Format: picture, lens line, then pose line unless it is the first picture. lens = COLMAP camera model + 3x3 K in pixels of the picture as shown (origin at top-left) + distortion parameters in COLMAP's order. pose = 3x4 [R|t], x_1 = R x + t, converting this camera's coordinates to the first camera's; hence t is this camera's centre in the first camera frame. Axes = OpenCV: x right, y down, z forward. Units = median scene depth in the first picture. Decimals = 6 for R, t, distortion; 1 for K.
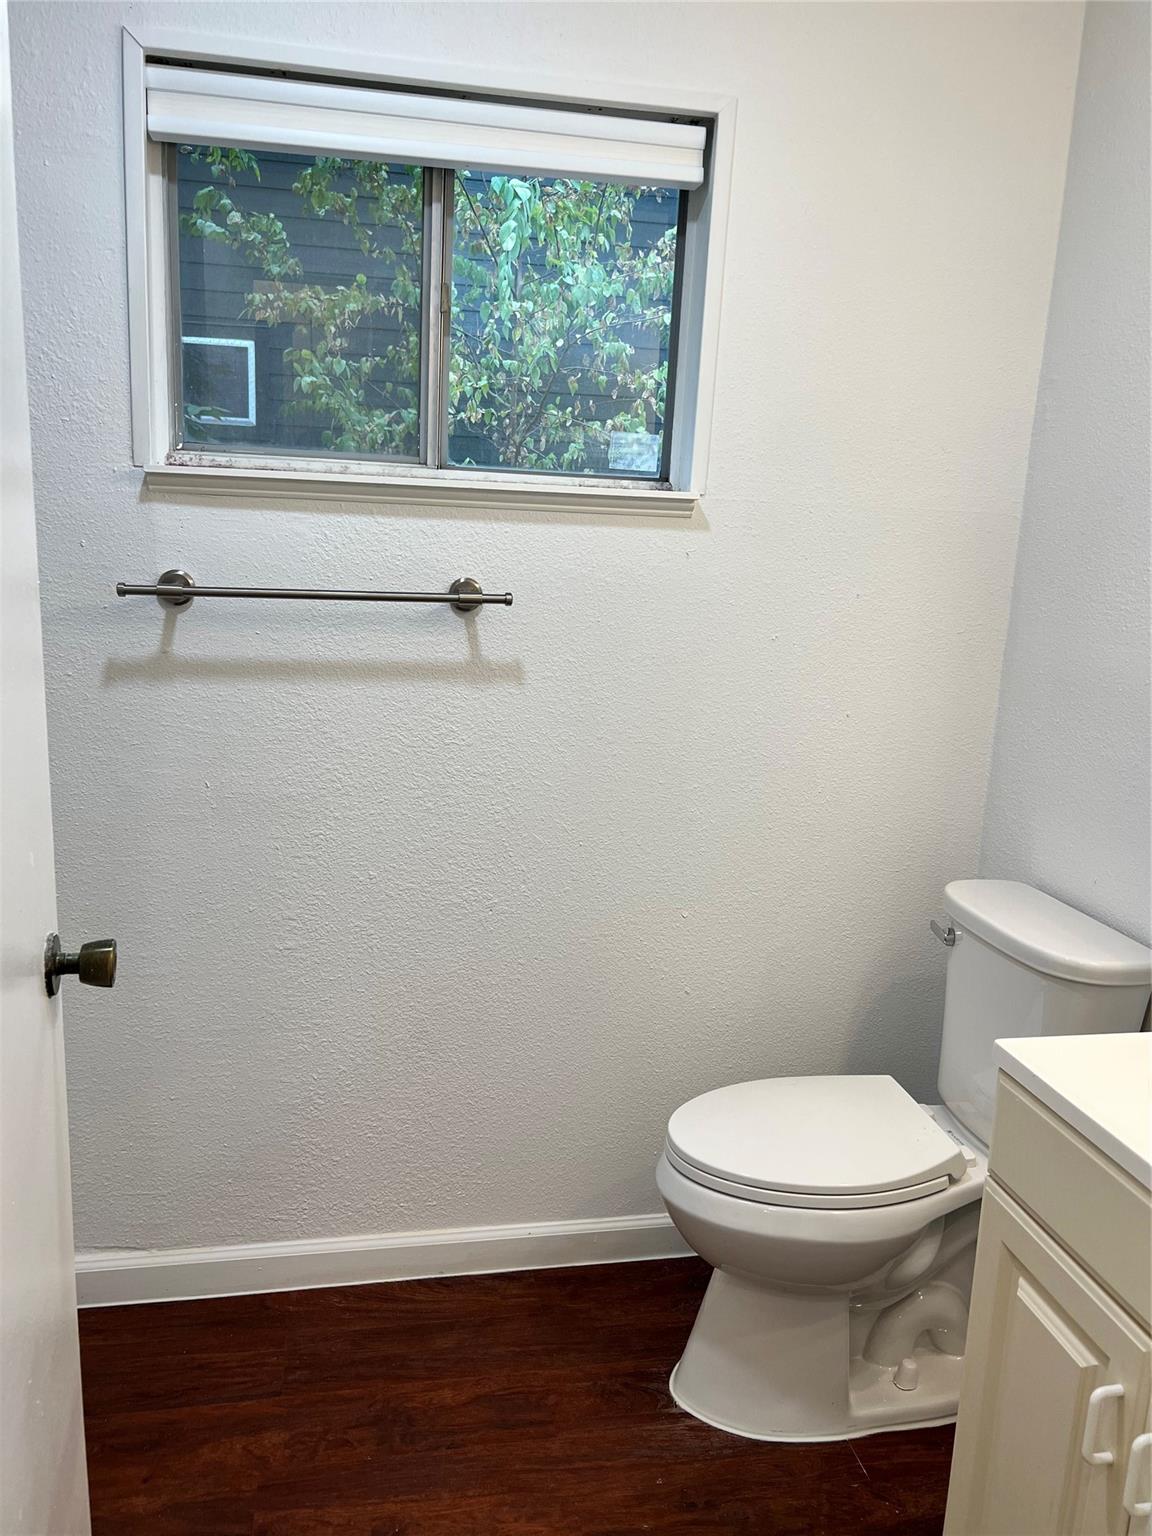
lens RADIAL K [[1157.1, 0, 577.6], [0, 1157.1, 777.7], [0, 0, 1]] dist [0.047715, -0.060604]
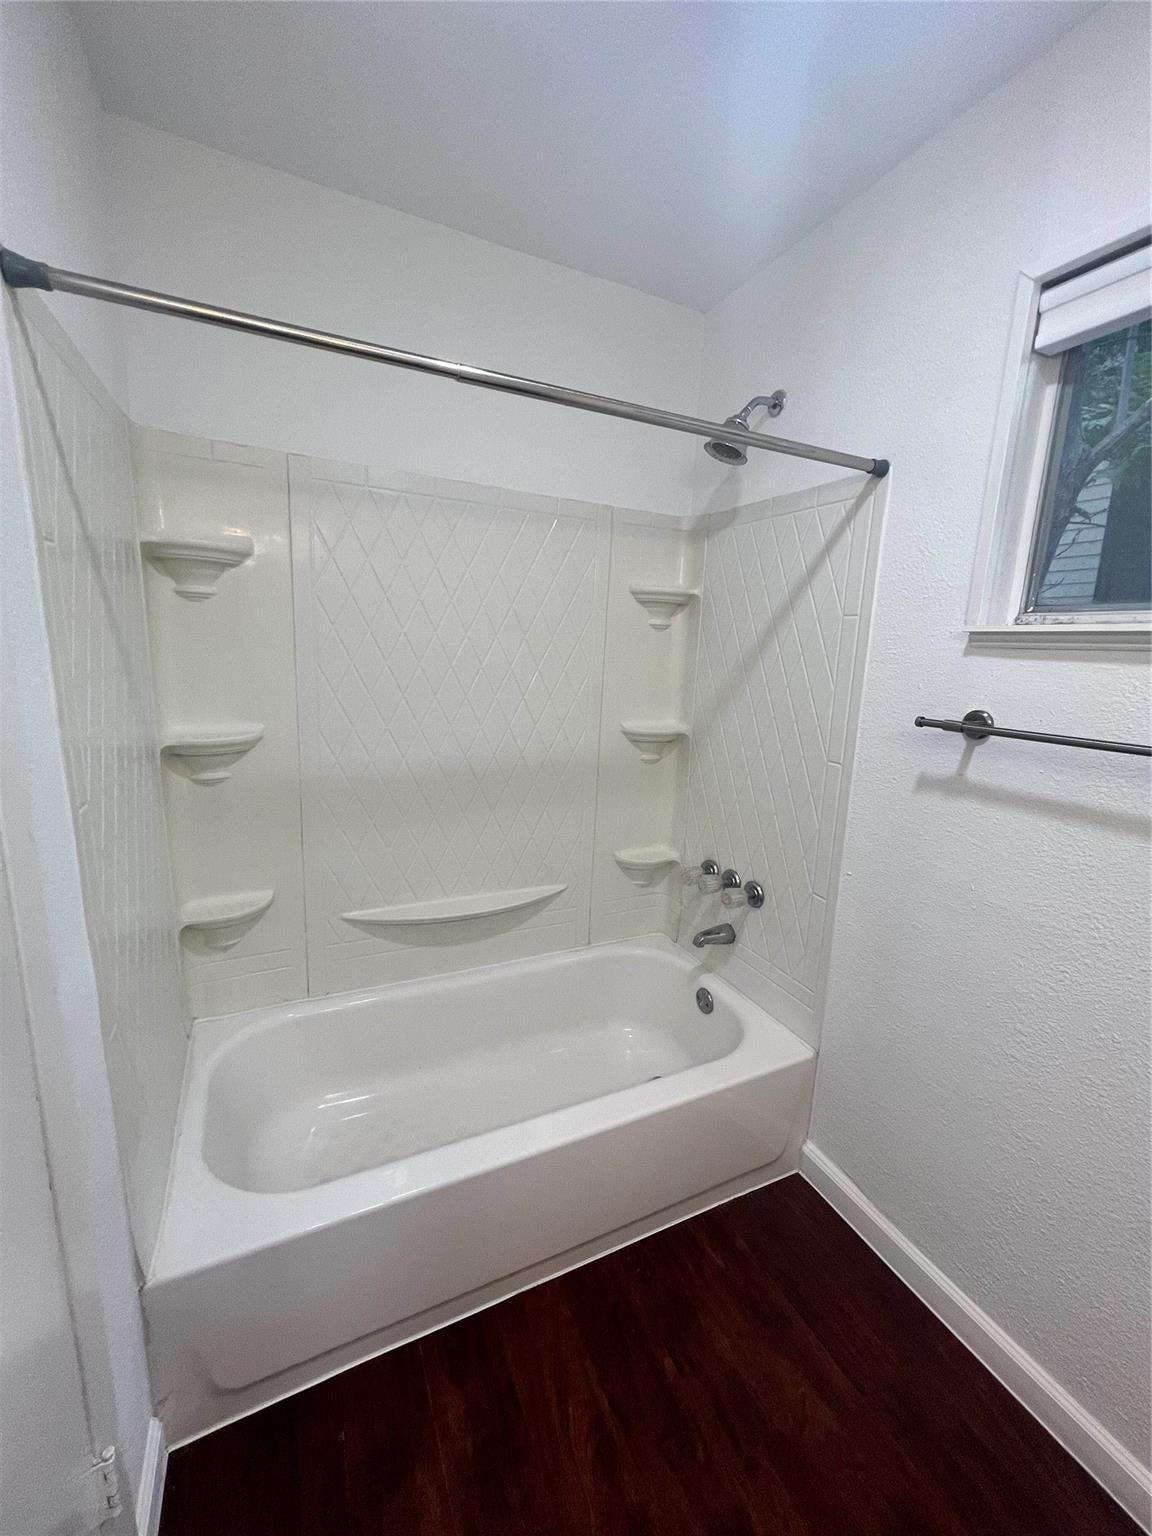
lens RADIAL K [[615.2, 0, 576.5], [0, 615.2, 766.8], [0, 0, 1]] dist [-0.000480, 0.000013]
pose [[0.250459, 0.156406, -0.955410, 0.162625], [-0.222212, 0.969804, 0.100511, -0.086767], [0.942280, 0.187129, 0.277651, 0.409139]]
